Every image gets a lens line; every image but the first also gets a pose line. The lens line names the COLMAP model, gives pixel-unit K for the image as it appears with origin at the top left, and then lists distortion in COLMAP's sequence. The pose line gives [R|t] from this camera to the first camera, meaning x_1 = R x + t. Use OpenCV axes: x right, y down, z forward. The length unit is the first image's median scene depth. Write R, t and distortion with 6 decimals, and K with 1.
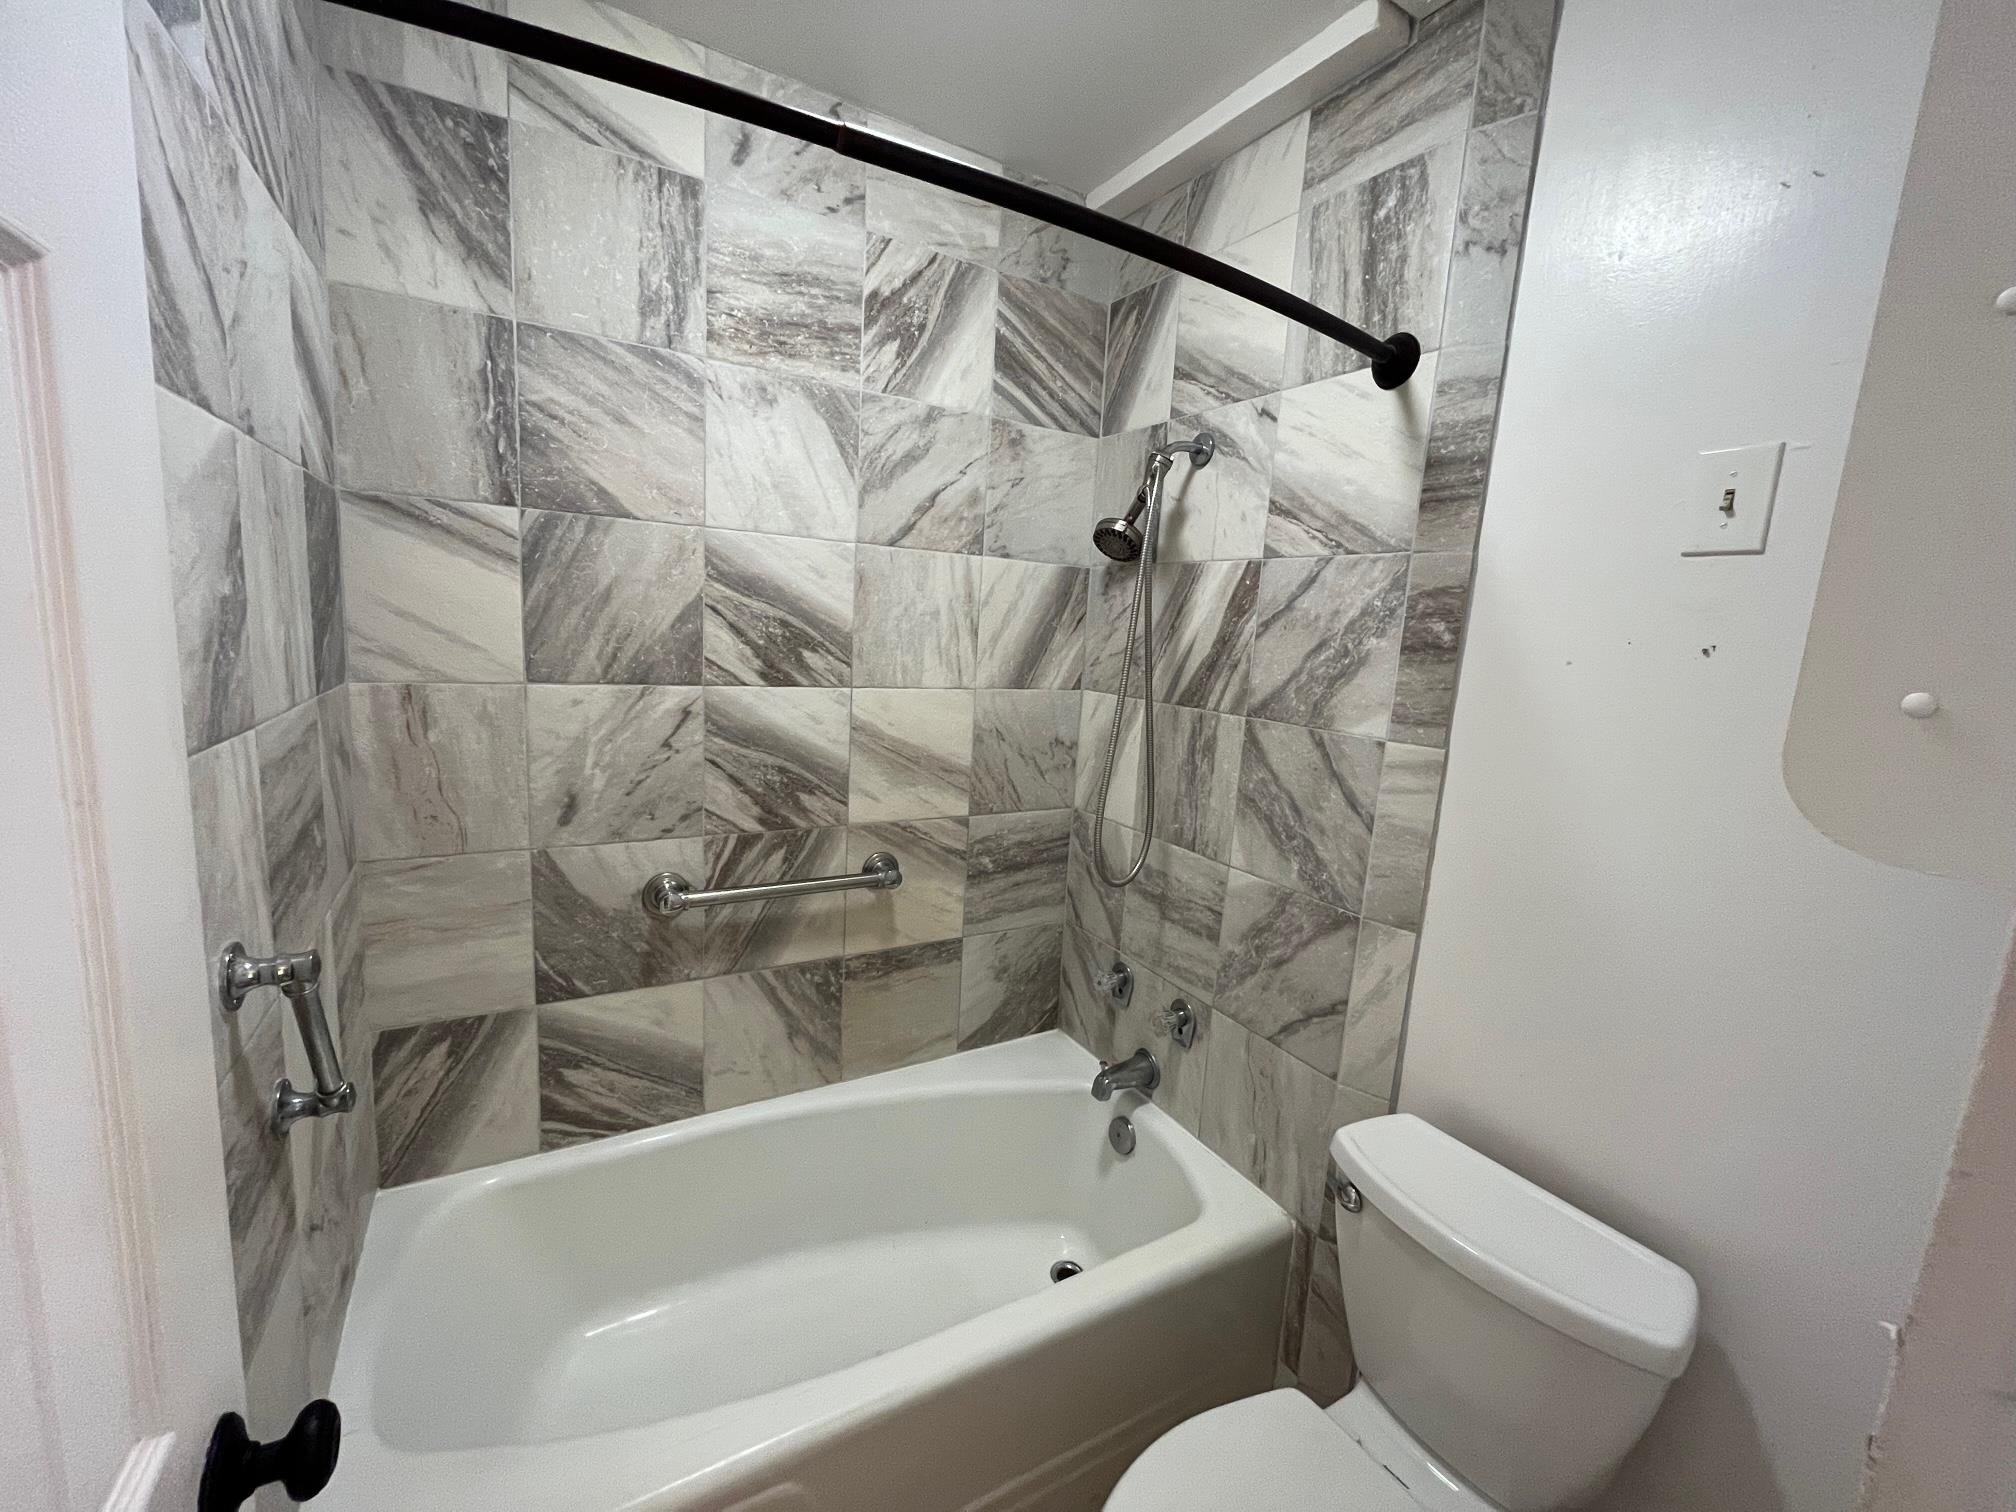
lens RADIAL K [[815.5, 0, 1004.9], [0, 815.5, 756.8], [0, 0, 1]] dist [0.002033, -0.000030]
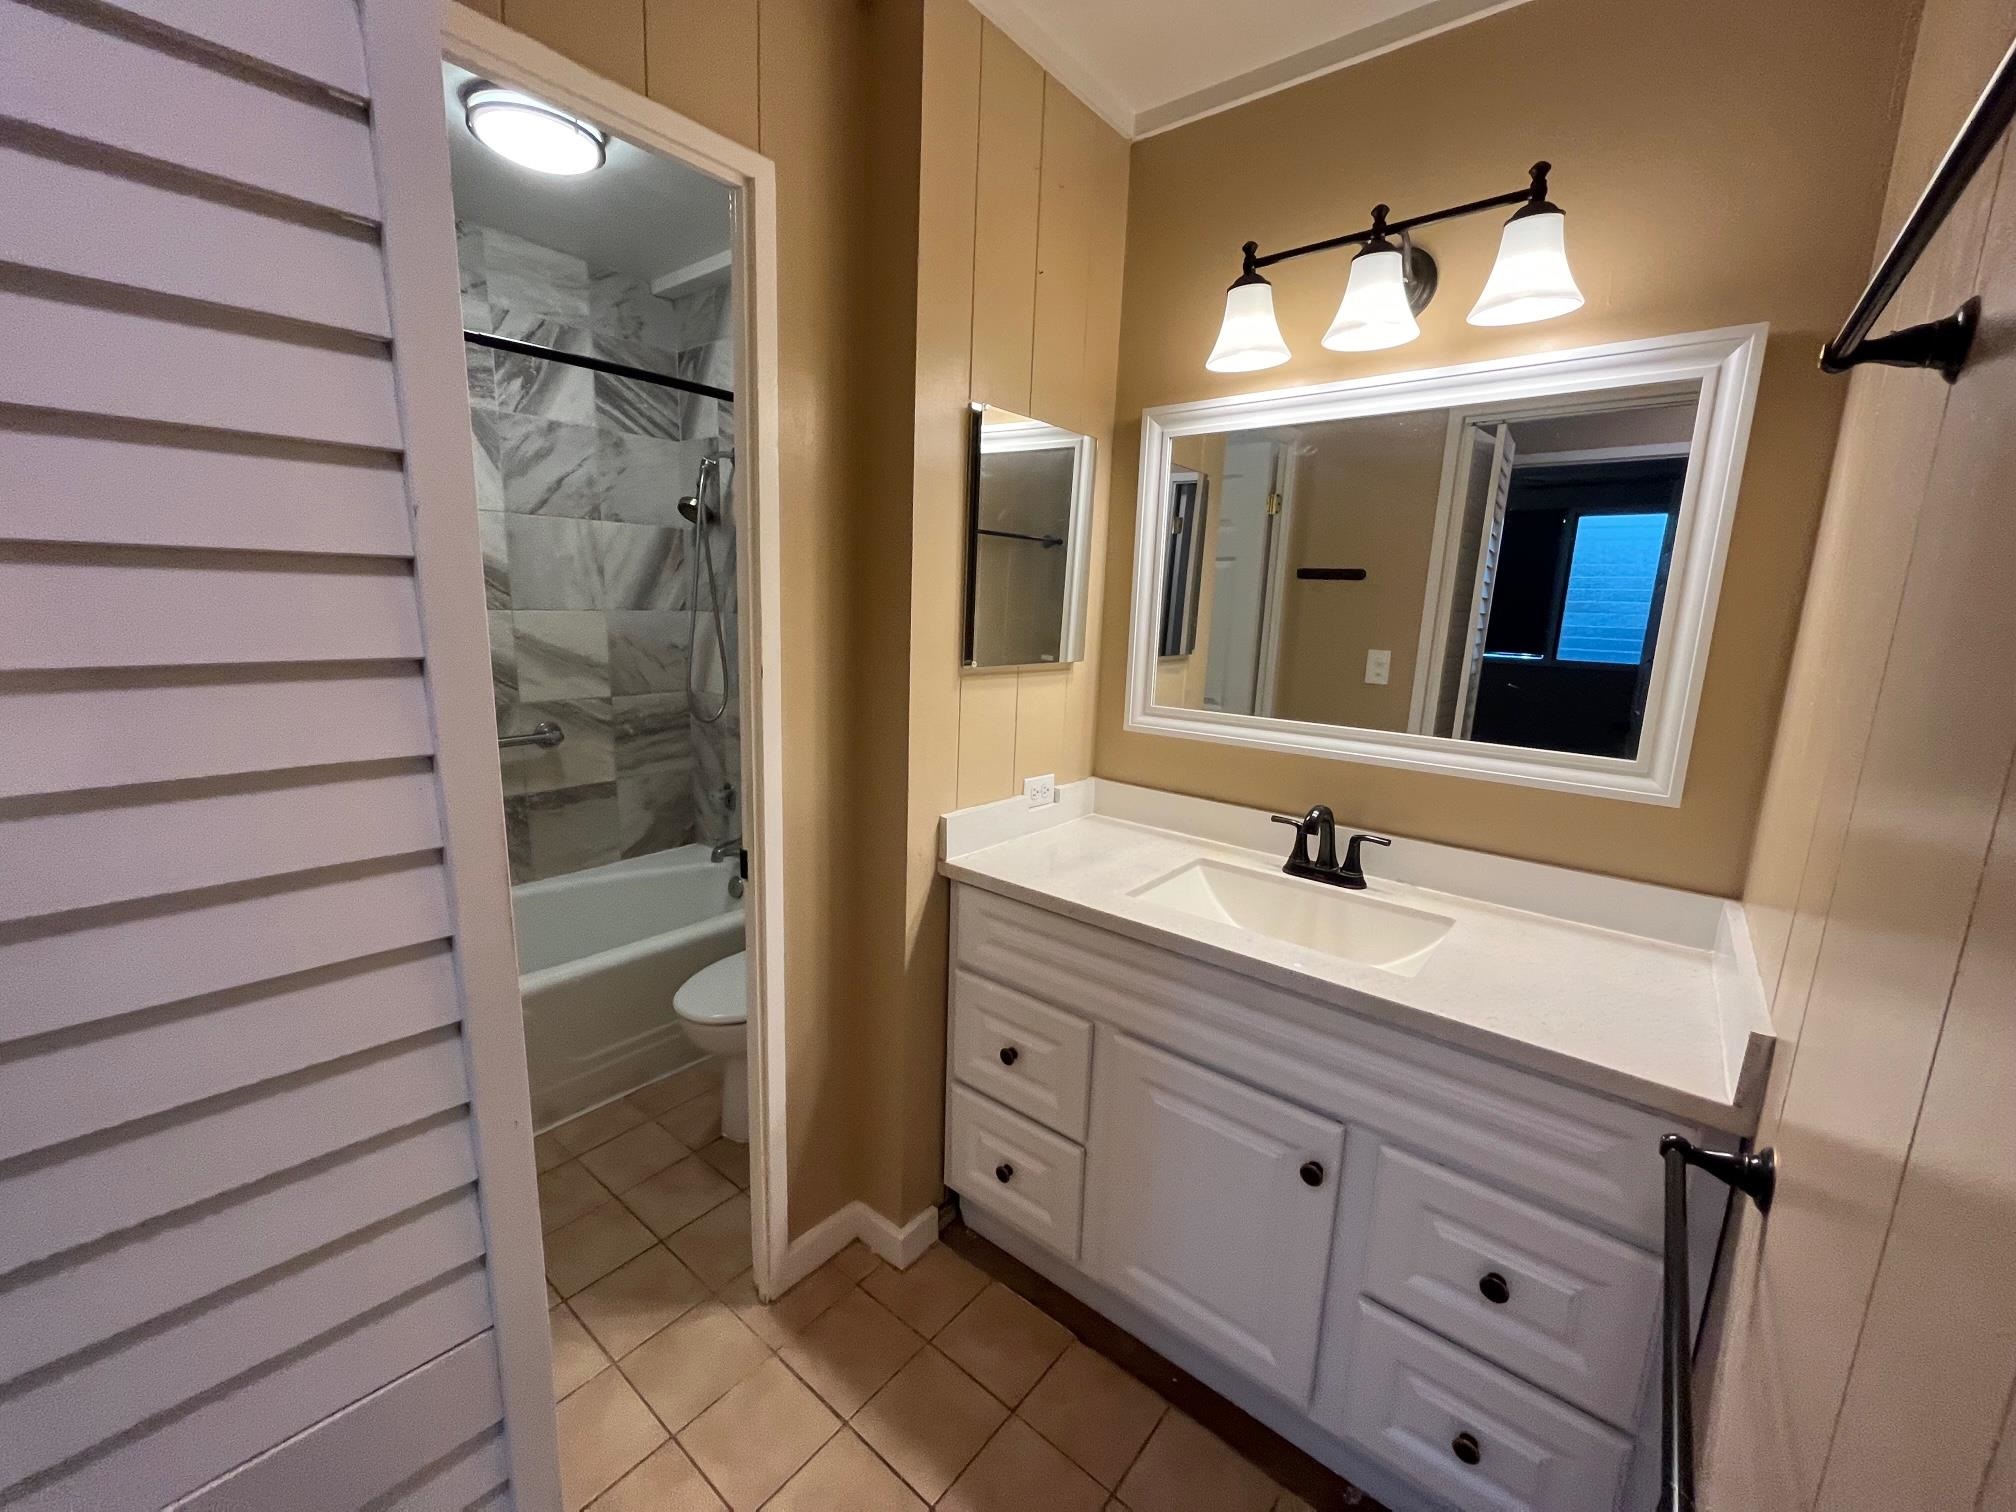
lens RADIAL K [[815.5, 0, 999.4], [0, 815.5, 753.5], [0, 0, 1]] dist [0.002033, -0.000030]
pose [[0.937018, -0.091529, 0.337076, 0.112895], [0.074519, 0.995222, 0.063088, 0.140287], [-0.341239, -0.033996, 0.939361, -0.673792]]
